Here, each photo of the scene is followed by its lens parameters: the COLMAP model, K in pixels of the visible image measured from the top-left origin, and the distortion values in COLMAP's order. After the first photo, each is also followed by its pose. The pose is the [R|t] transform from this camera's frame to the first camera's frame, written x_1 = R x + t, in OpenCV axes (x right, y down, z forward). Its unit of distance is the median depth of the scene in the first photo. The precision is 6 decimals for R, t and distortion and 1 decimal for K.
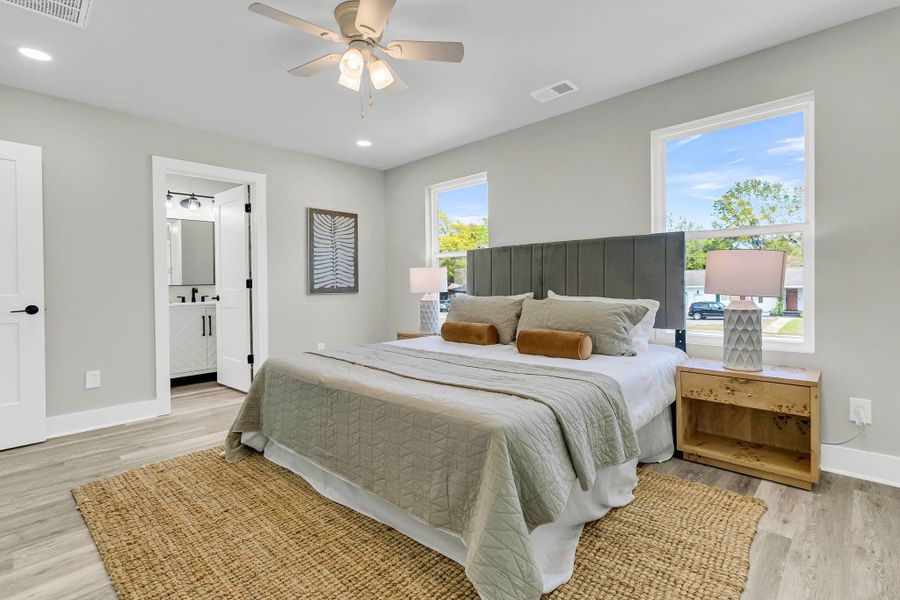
lens RADIAL K [[429.9, 0, 453.6], [0, 429.9, 292.8], [0, 0, 1]] dist [0.000132, 0.000223]
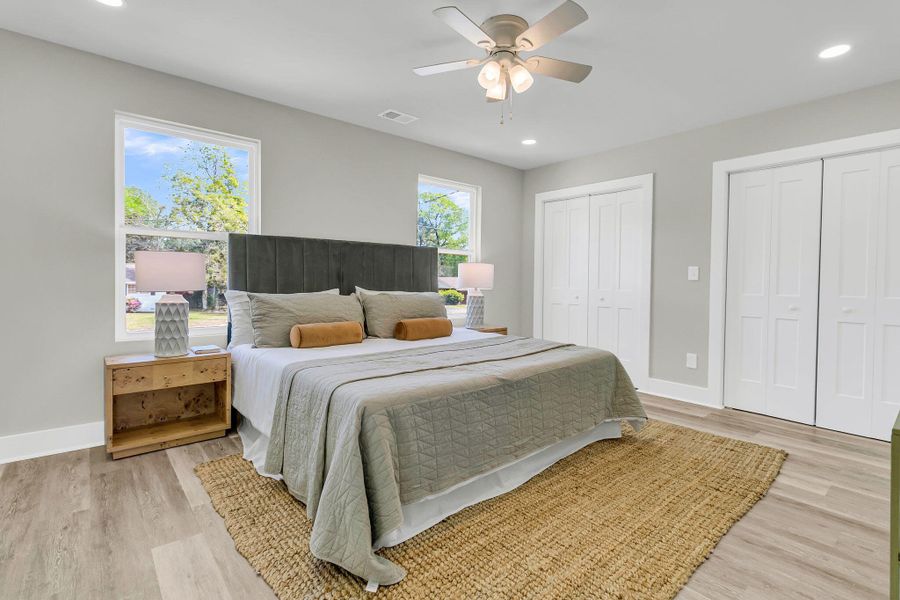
lens RADIAL K [[403.5, 0, 410.6], [0, 403.5, 297.0], [0, 0, 1]] dist [-0.000321, 0.000132]
pose [[0.138331, -0.016772, 0.990244, -0.718713], [-0.007600, 0.999809, 0.017996, 0.001598], [-0.990357, -0.010016, 0.138177, 0.628296]]
